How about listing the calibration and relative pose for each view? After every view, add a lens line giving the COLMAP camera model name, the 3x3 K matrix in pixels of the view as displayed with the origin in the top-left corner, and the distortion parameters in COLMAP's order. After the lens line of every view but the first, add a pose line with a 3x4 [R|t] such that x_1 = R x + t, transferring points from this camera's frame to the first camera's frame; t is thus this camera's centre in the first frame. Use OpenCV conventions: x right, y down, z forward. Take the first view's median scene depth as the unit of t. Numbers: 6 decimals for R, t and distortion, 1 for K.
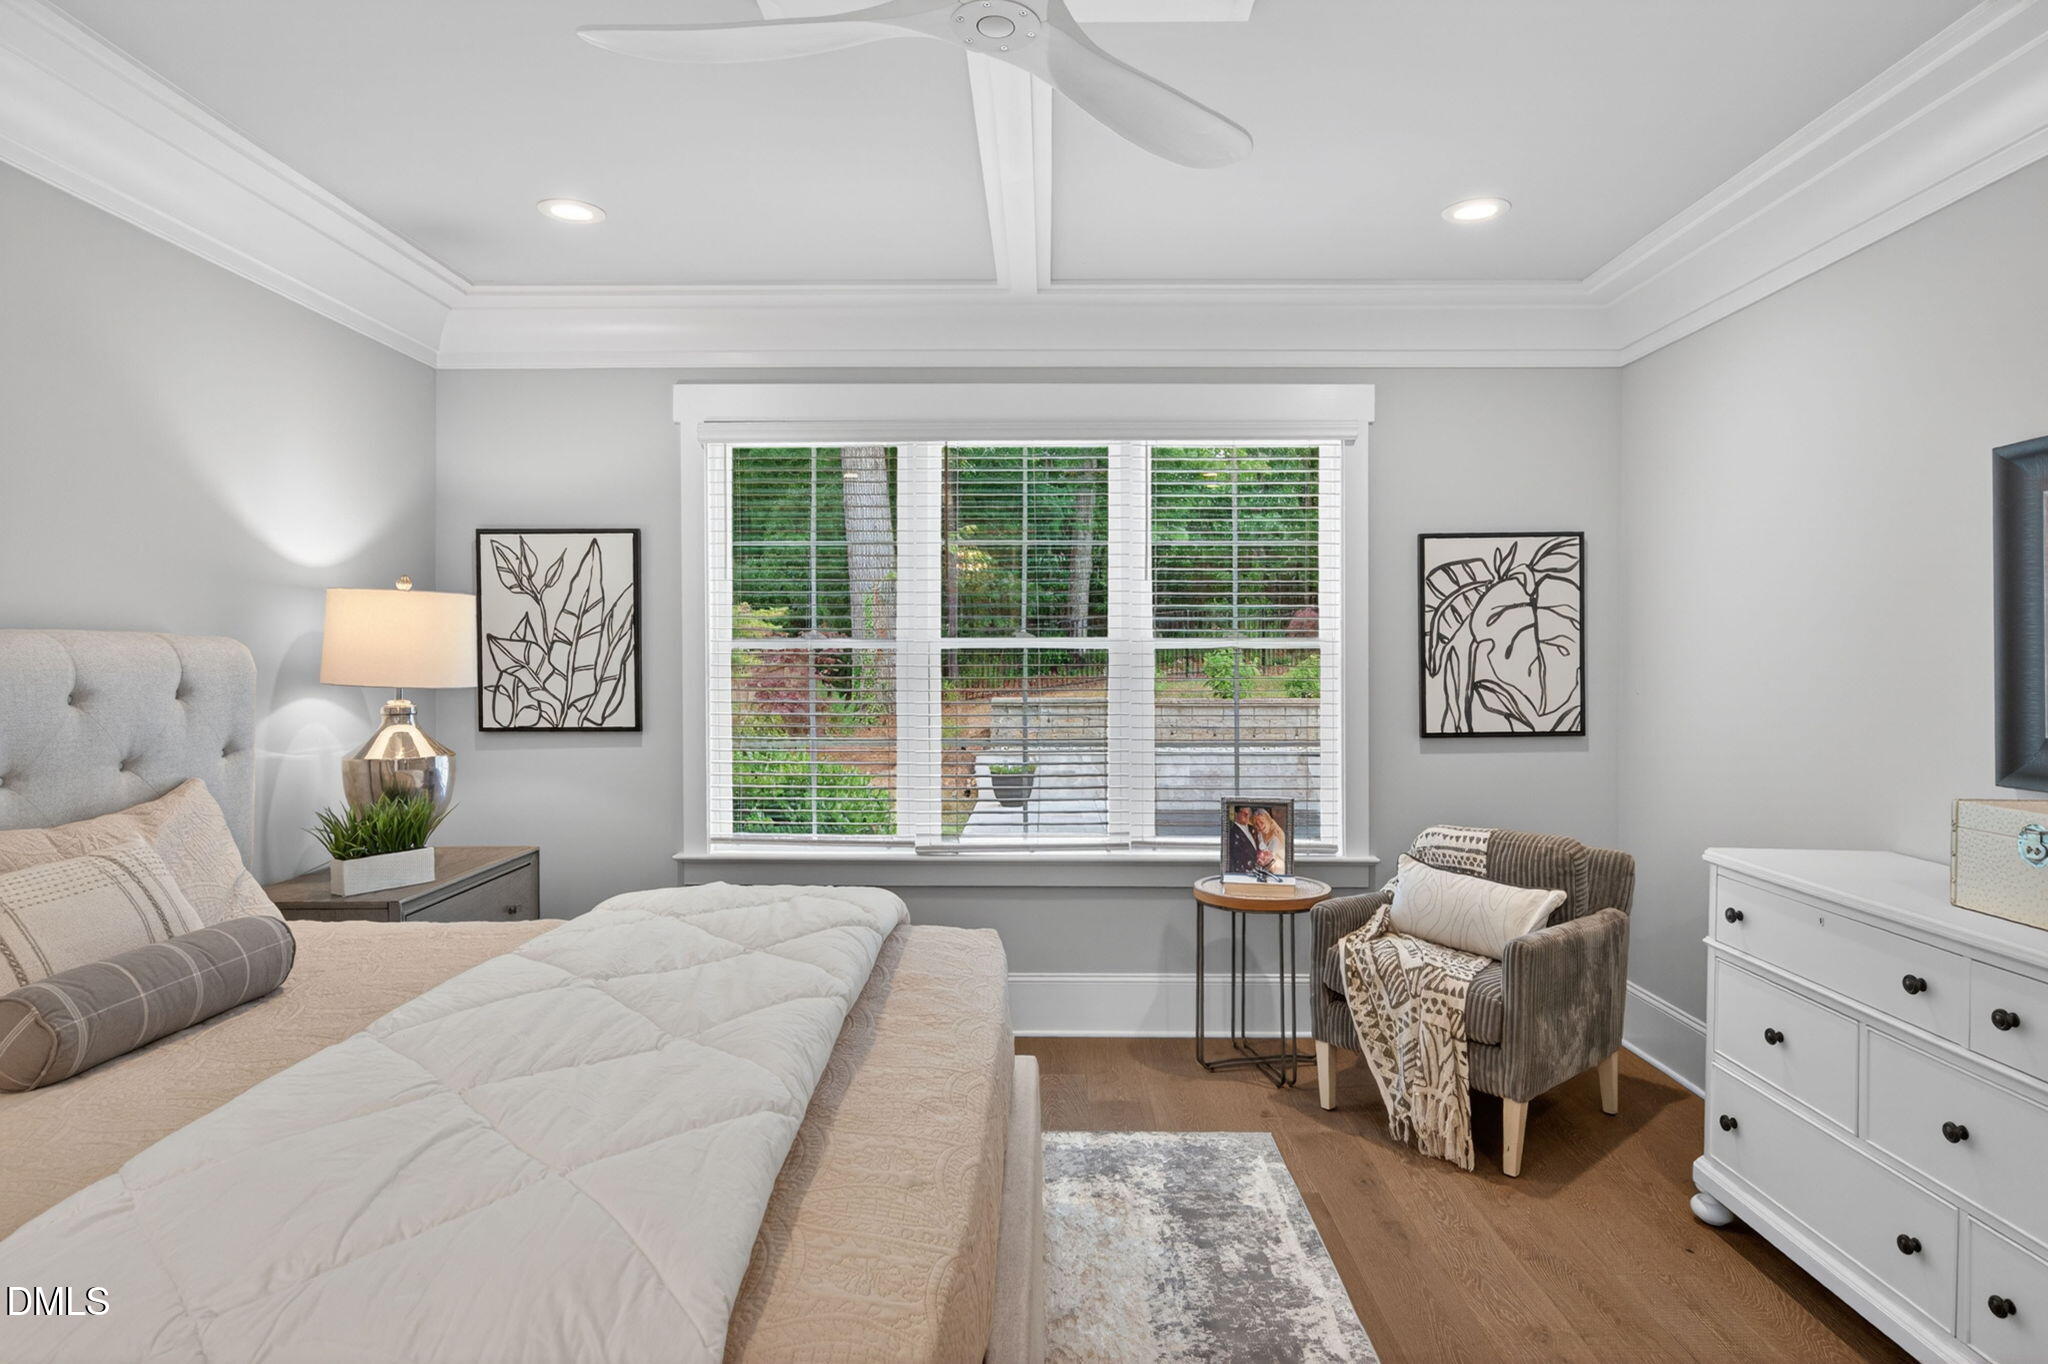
lens RADIAL K [[1152.4, 0, 1024.8], [0, 1152.4, 669.3], [0, 0, 1]] dist [-0.001185, 0.002741]
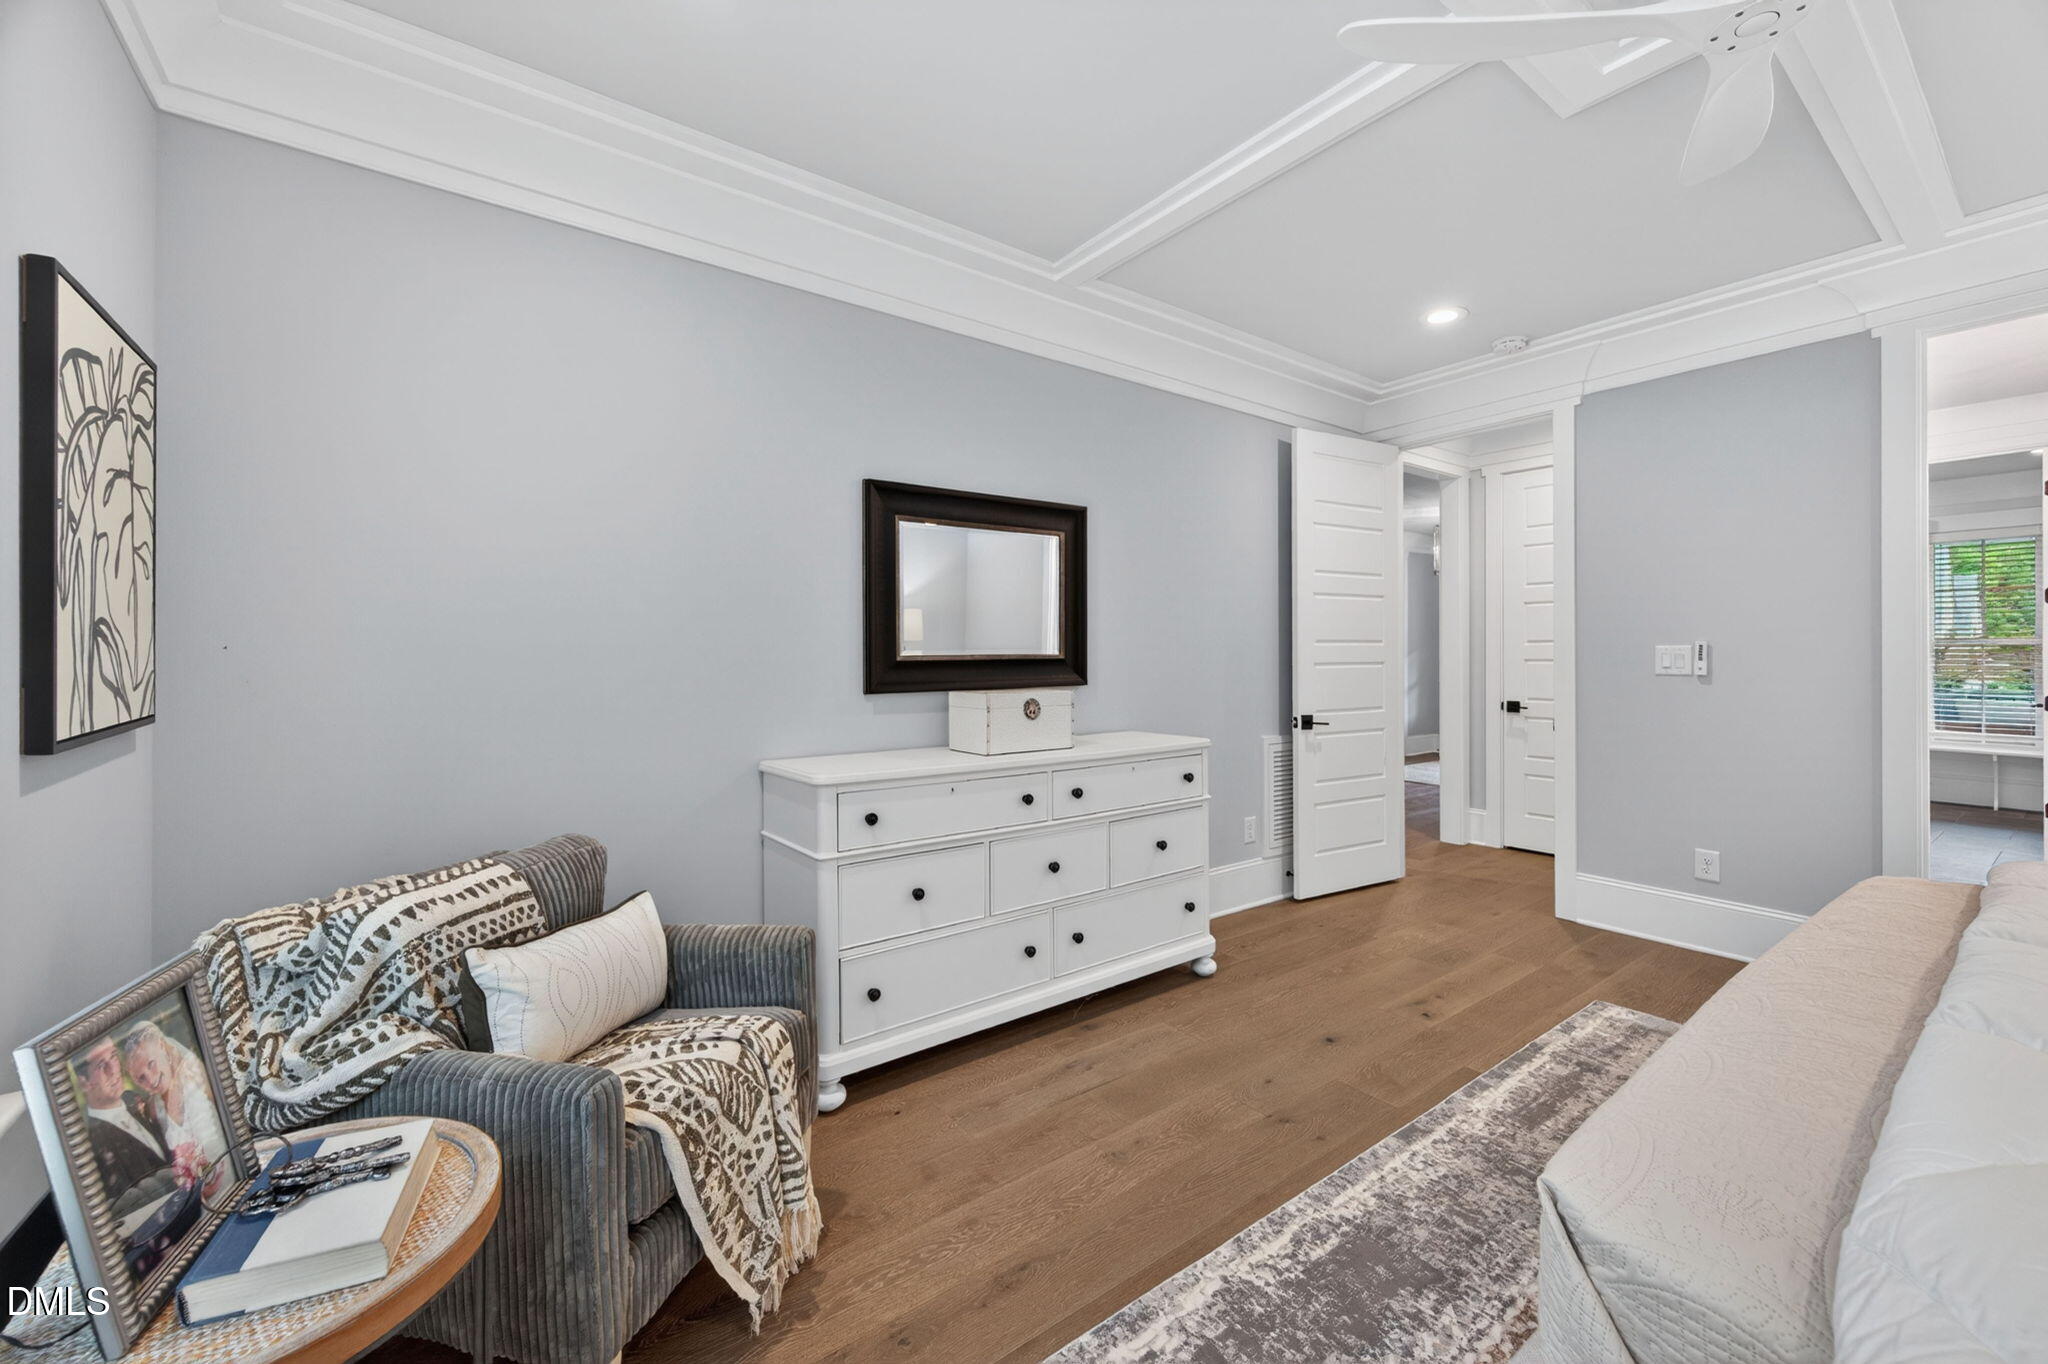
lens RADIAL K [[813.1, 0, 1018.4], [0, 813.1, 661.0], [0, 0, 1]] dist [0.000194, -0.000657]
pose [[-0.604776, -0.003156, 0.796389, -0.095264], [0.011629, 0.999851, 0.012792, 0.026823], [-0.796311, 0.016998, -0.604649, 0.906282]]
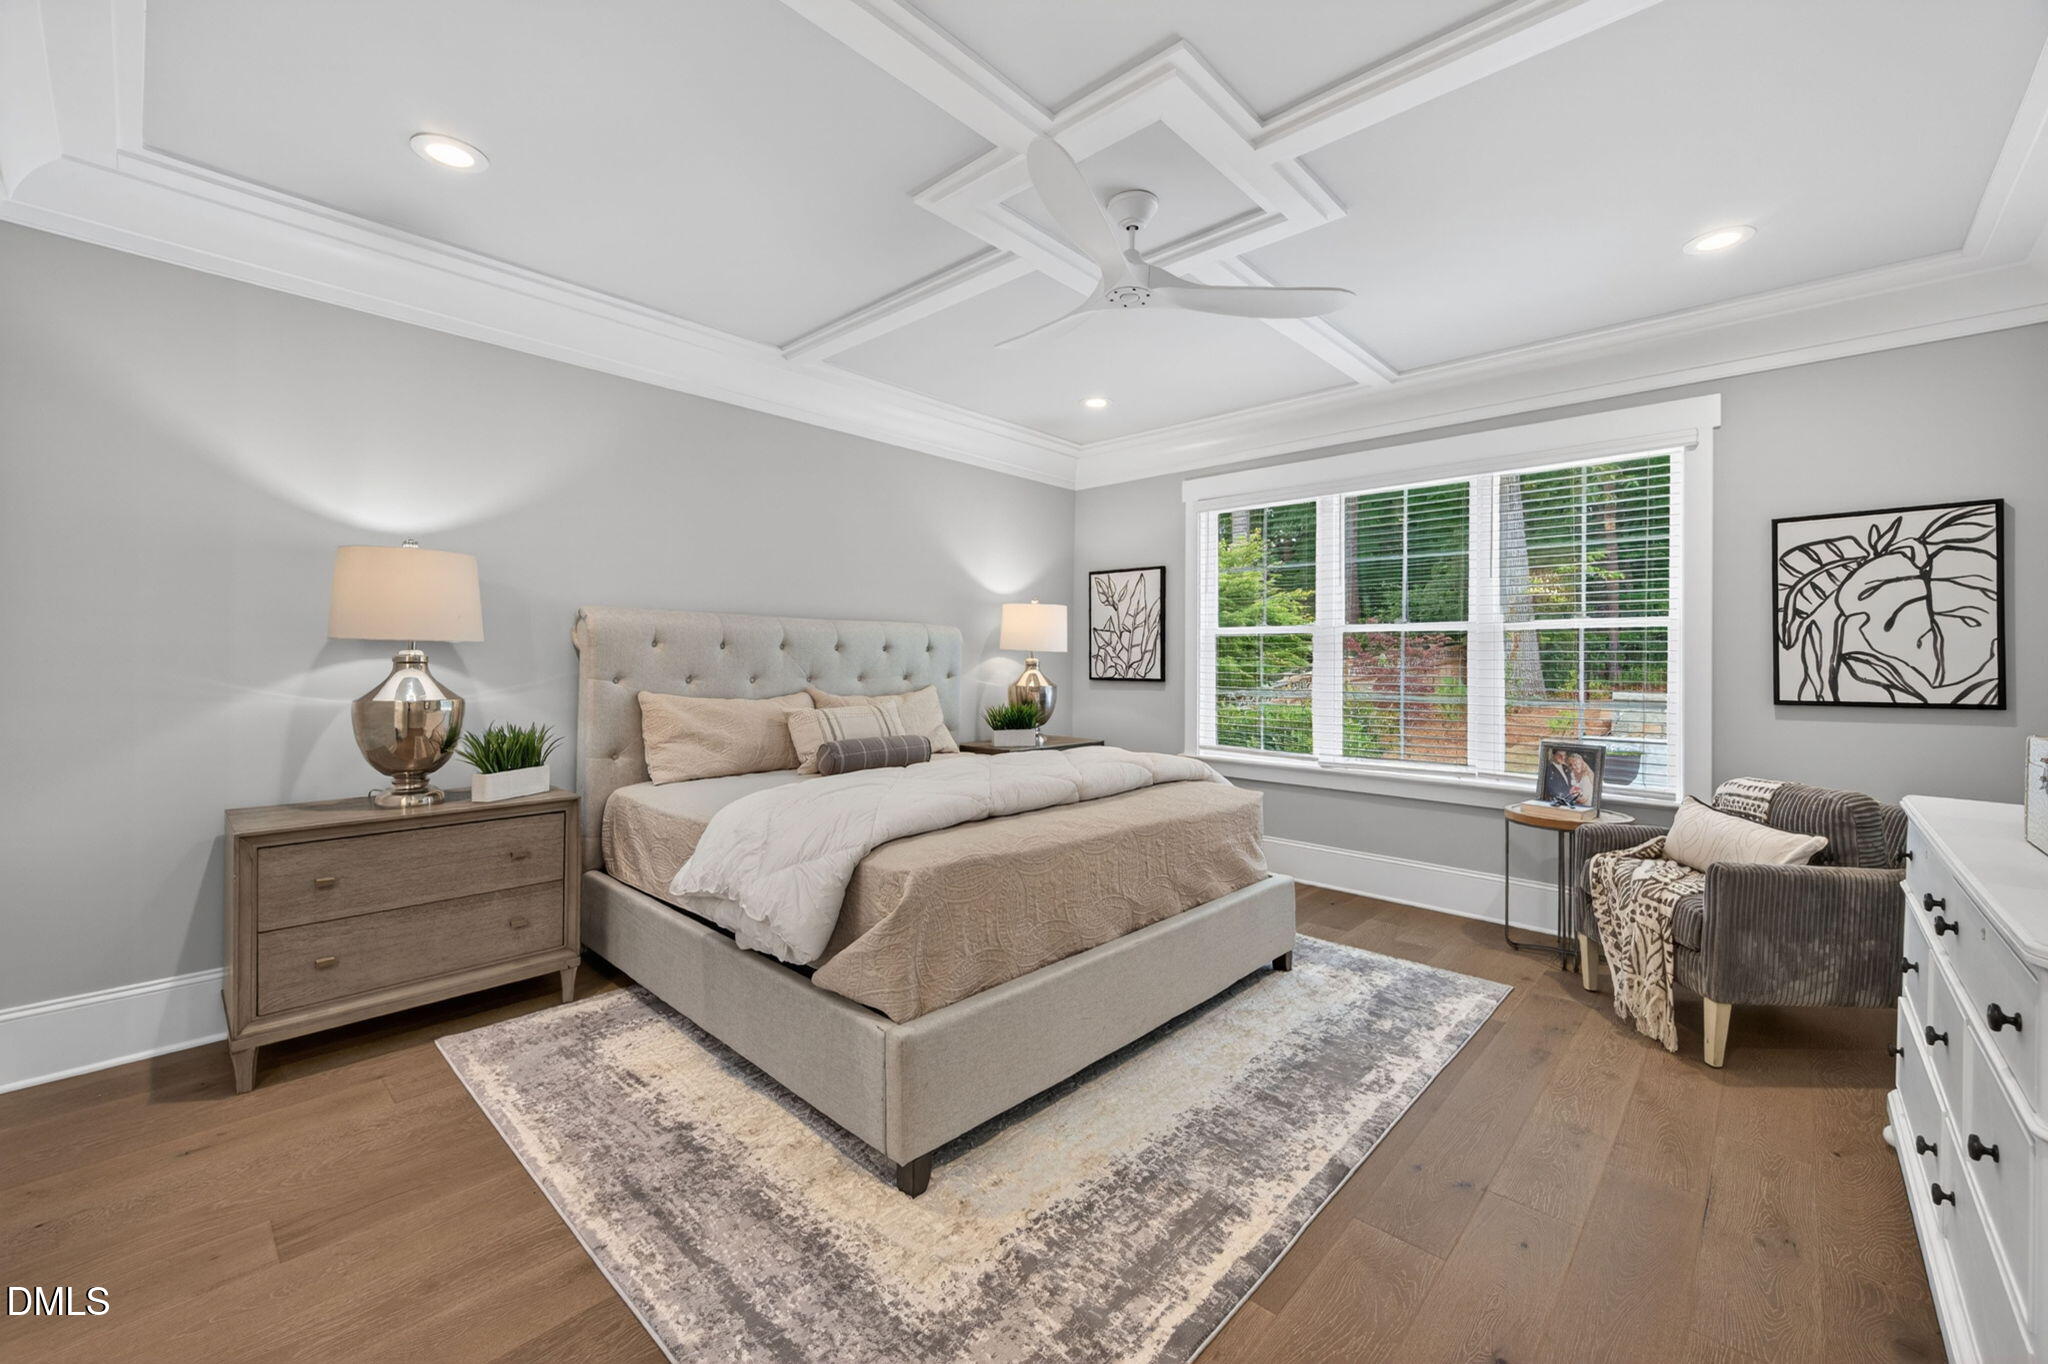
lens RADIAL K [[813.1, 0, 999.9], [0, 813.1, 661.6], [0, 0, 1]] dist [0.000194, -0.000657]
pose [[0.727158, 0.008148, -0.686422, 0.341882], [-0.017044, 0.999836, -0.006187, 0.036119], [0.686259, 0.016198, 0.727177, -0.072571]]
